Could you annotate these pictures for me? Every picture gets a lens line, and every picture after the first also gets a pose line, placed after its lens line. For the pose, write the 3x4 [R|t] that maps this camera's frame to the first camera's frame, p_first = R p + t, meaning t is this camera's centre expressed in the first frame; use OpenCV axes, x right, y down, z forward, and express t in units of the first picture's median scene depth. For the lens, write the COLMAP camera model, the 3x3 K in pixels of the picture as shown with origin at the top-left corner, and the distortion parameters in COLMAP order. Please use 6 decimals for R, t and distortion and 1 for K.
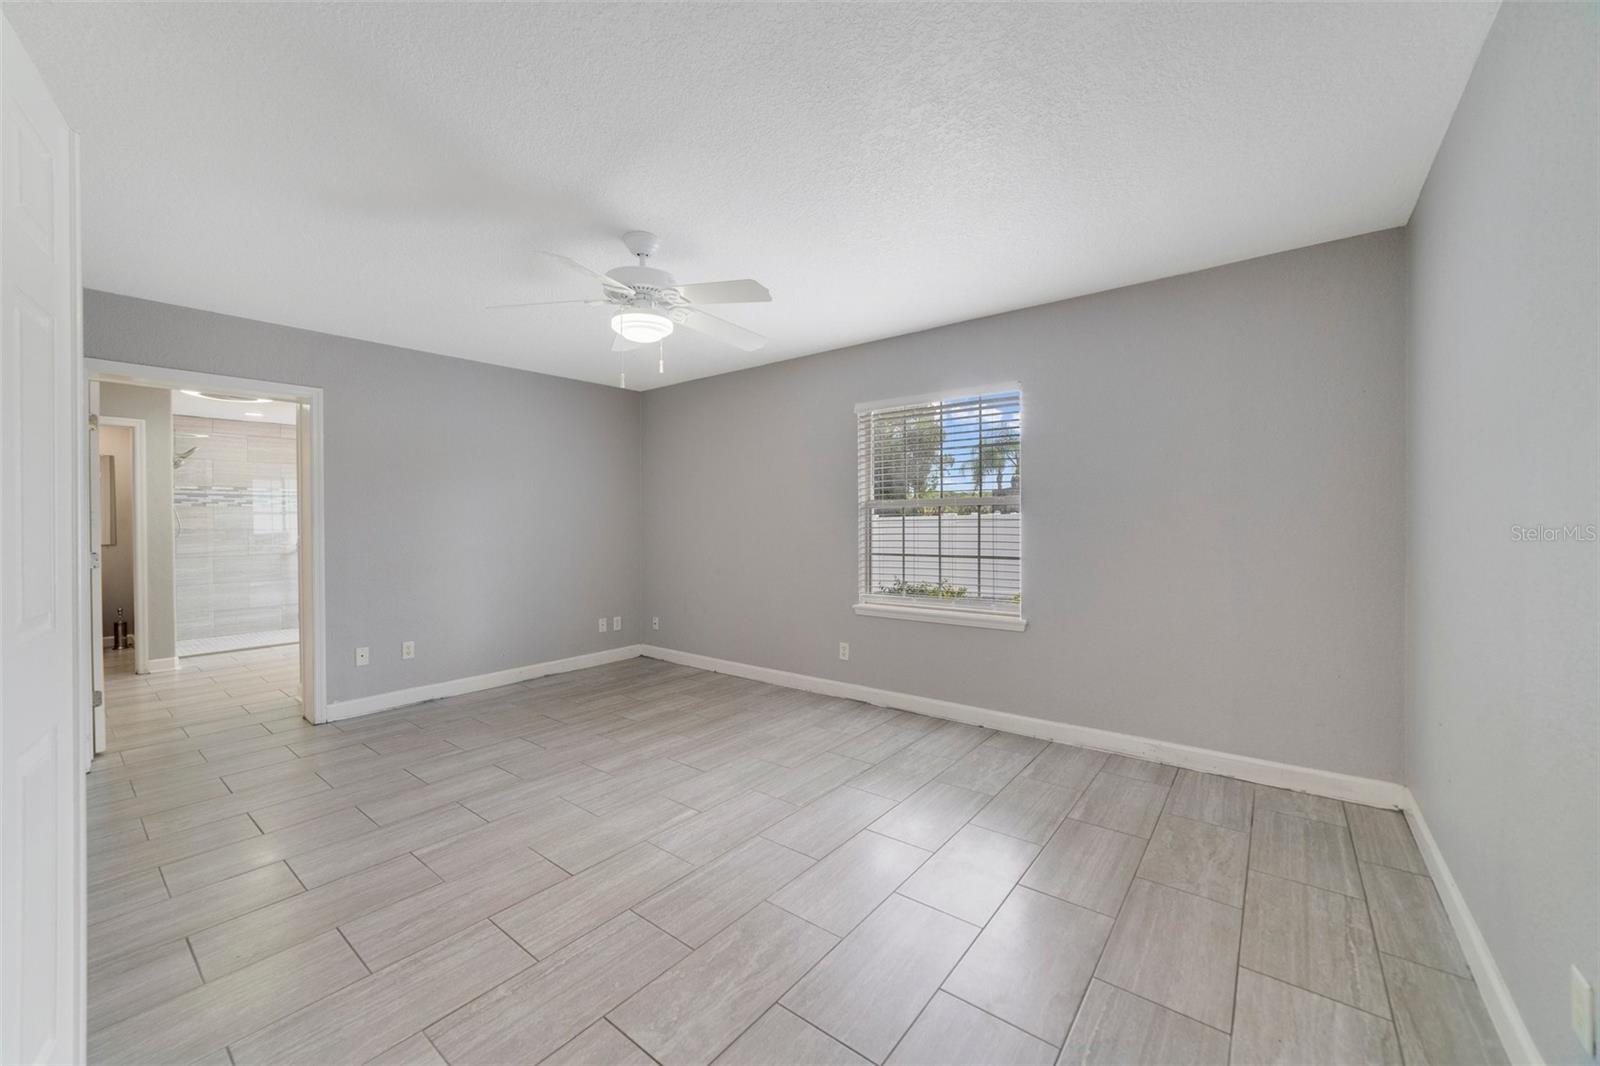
lens RADIAL K [[617.7, 0, 787.7], [0, 617.7, 529.5], [0, 0, 1]] dist [-0.018112, 0.006047]
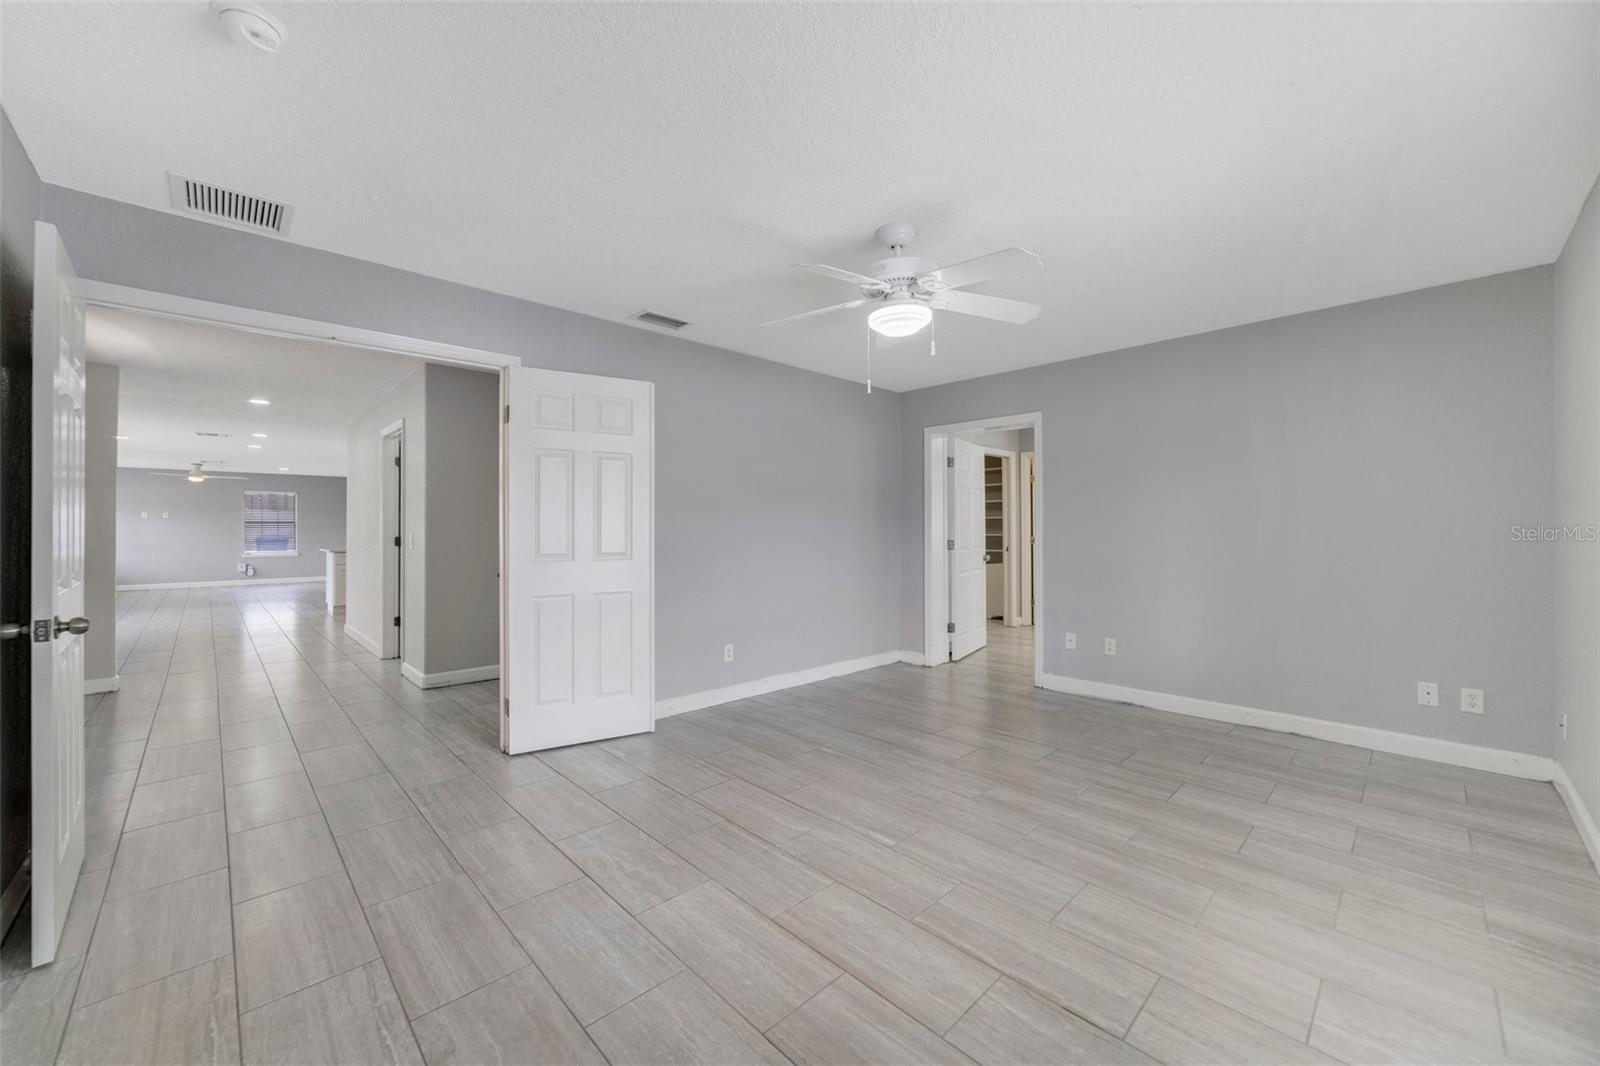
lens RADIAL K [[617.7, 0, 783.1], [0, 617.7, 522.7], [0, 0, 1]] dist [-0.018112, 0.006047]
pose [[-0.132144, 0.000225, -0.991231, 0.582583], [-0.008409, 0.999964, 0.001348, -0.008635], [0.991195, 0.008514, -0.132137, 0.732831]]
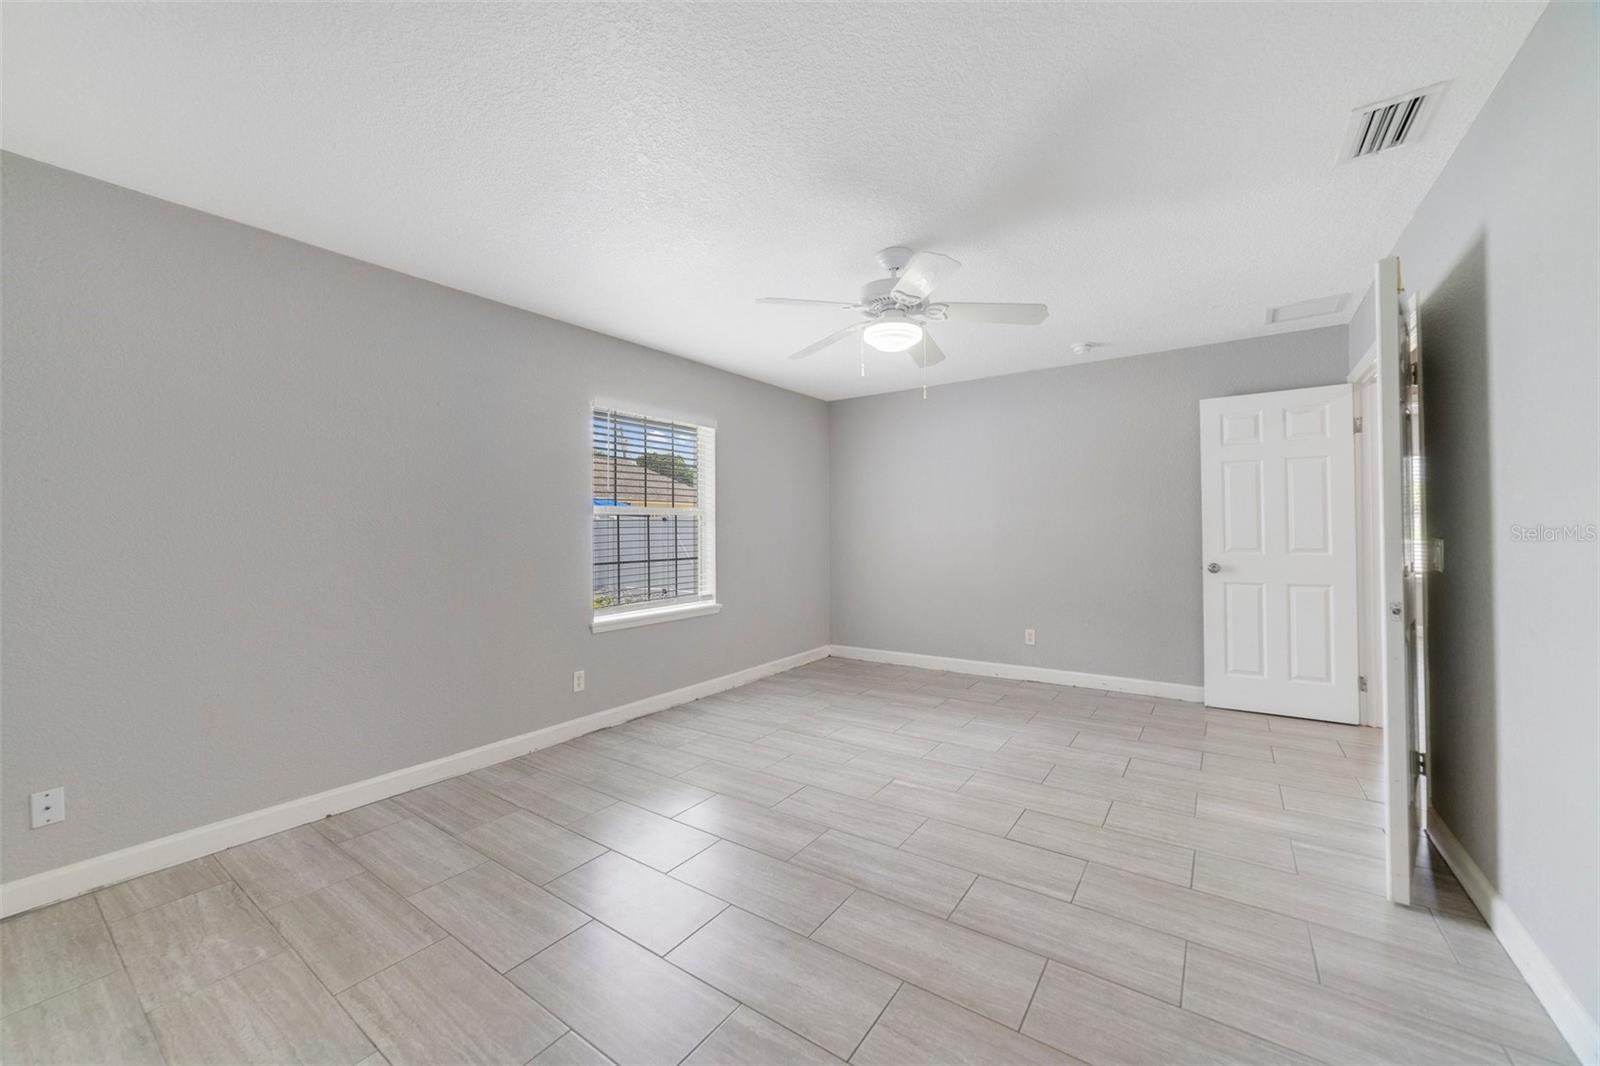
lens RADIAL K [[617.7, 0, 783.9], [0, 617.7, 526.8], [0, 0, 1]] dist [-0.018112, 0.006047]
pose [[-0.056628, 0.014334, 0.998292, -0.978338], [0.018391, 0.999742, -0.013311, 0.002124], [-0.998226, 0.017606, -0.056877, 0.966007]]
